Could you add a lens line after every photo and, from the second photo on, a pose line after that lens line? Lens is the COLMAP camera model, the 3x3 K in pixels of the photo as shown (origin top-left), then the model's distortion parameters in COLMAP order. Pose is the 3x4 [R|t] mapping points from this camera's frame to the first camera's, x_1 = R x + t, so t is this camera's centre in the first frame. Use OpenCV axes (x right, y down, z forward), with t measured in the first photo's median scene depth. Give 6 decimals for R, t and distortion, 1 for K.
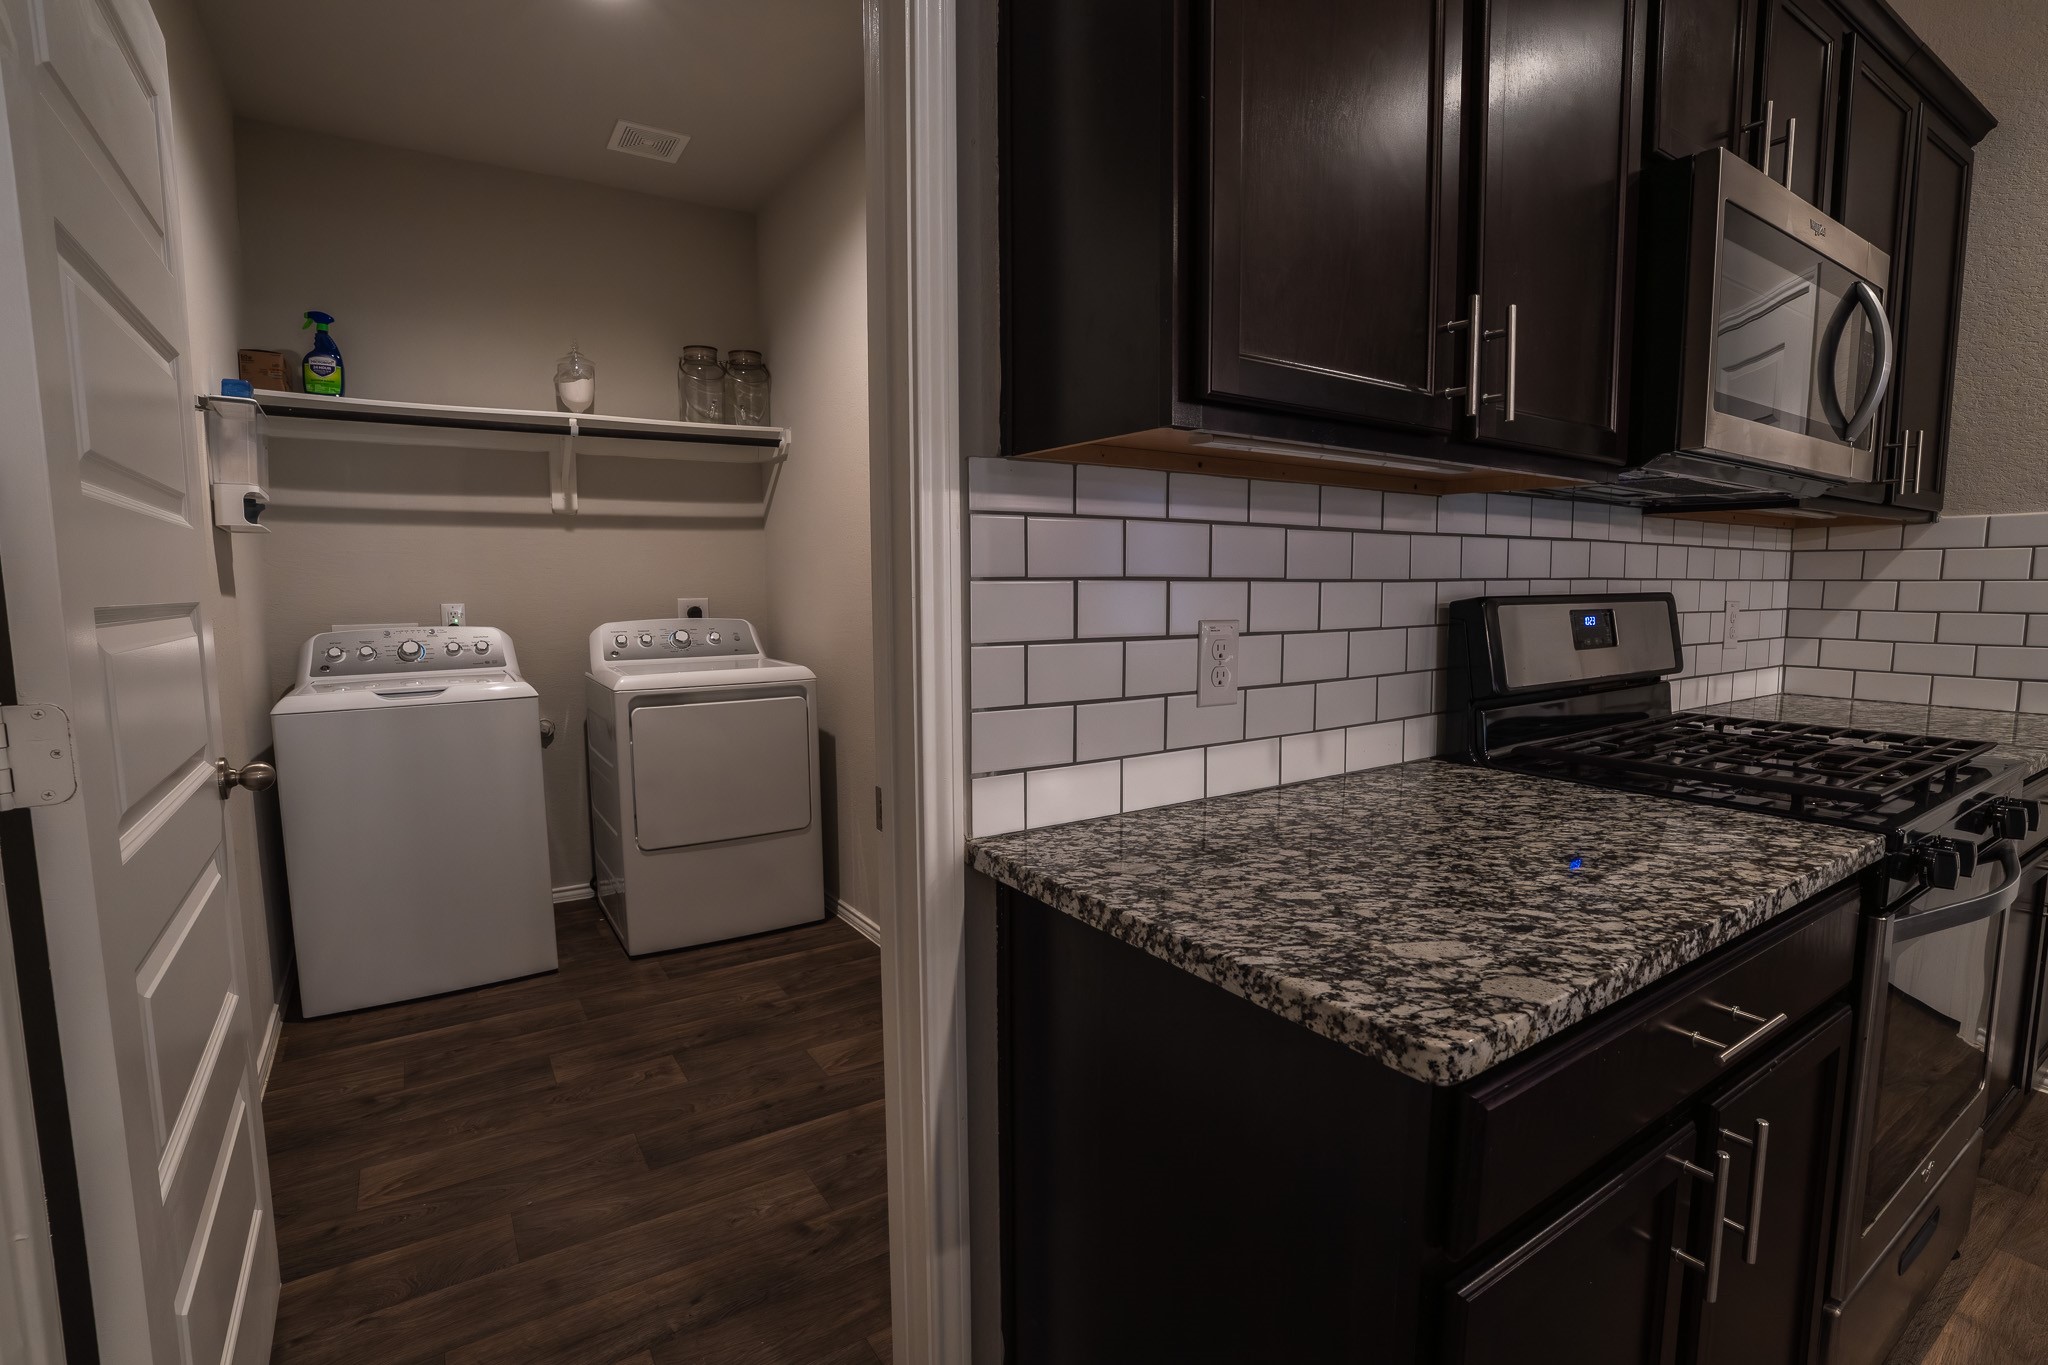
lens RADIAL K [[973.2, 0, 1033.5], [0, 973.2, 687.5], [0, 0, 1]] dist [-0.024427, 0.006829]
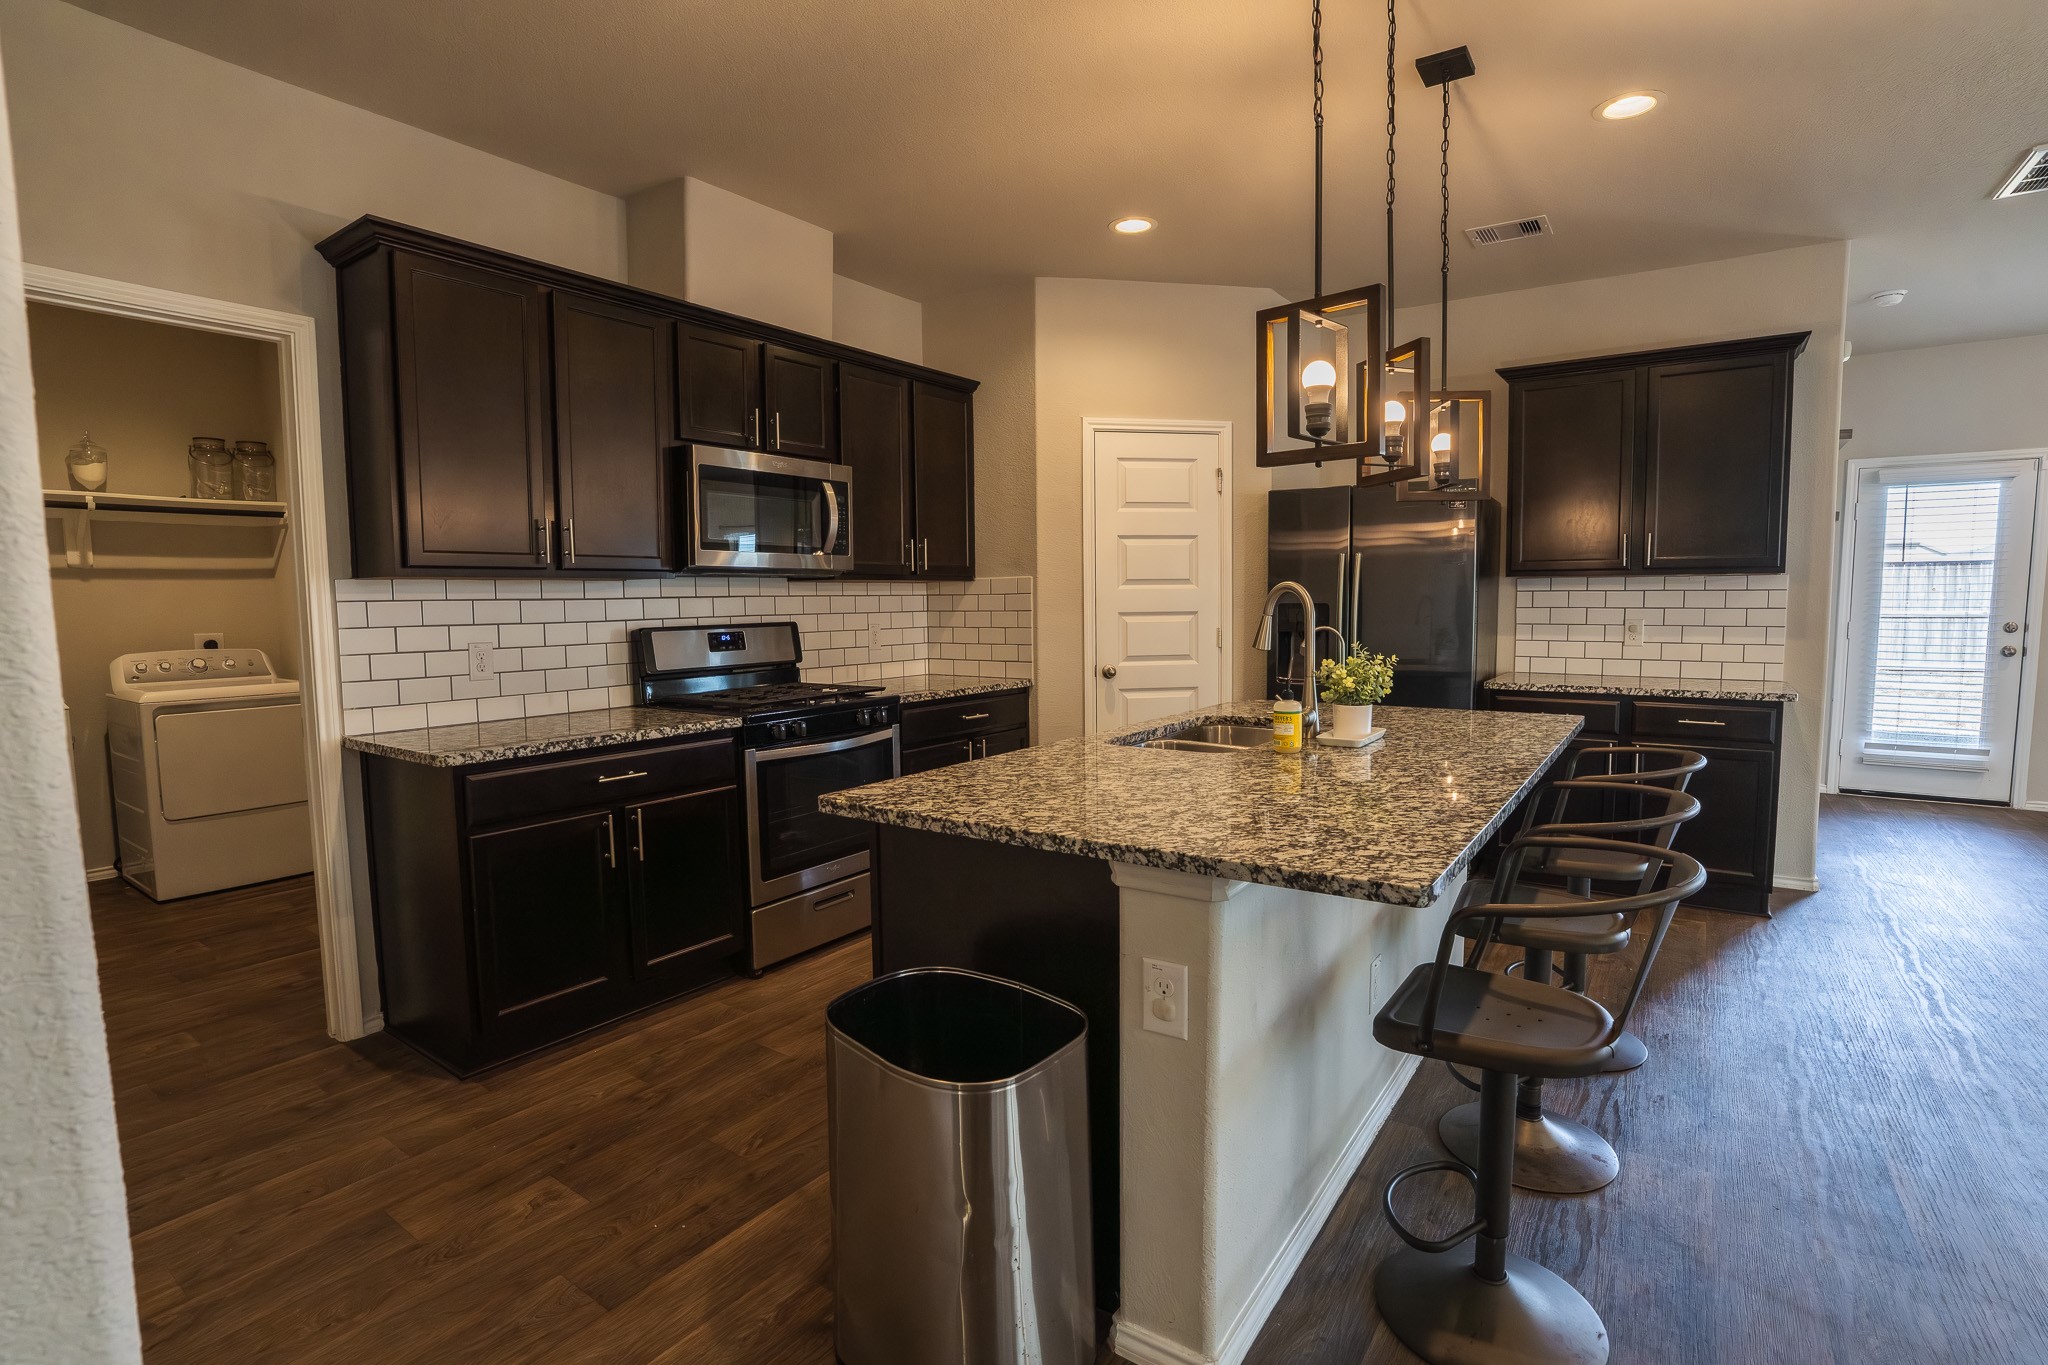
lens RADIAL K [[973.2, 0, 1026.3], [0, 973.2, 680.7], [0, 0, 1]] dist [-0.024427, 0.006829]
pose [[0.934726, -0.038831, 0.353243, 0.247000], [0.047788, 0.998718, -0.016666, 0.050538], [-0.352143, 0.032458, 0.935383, -0.667087]]
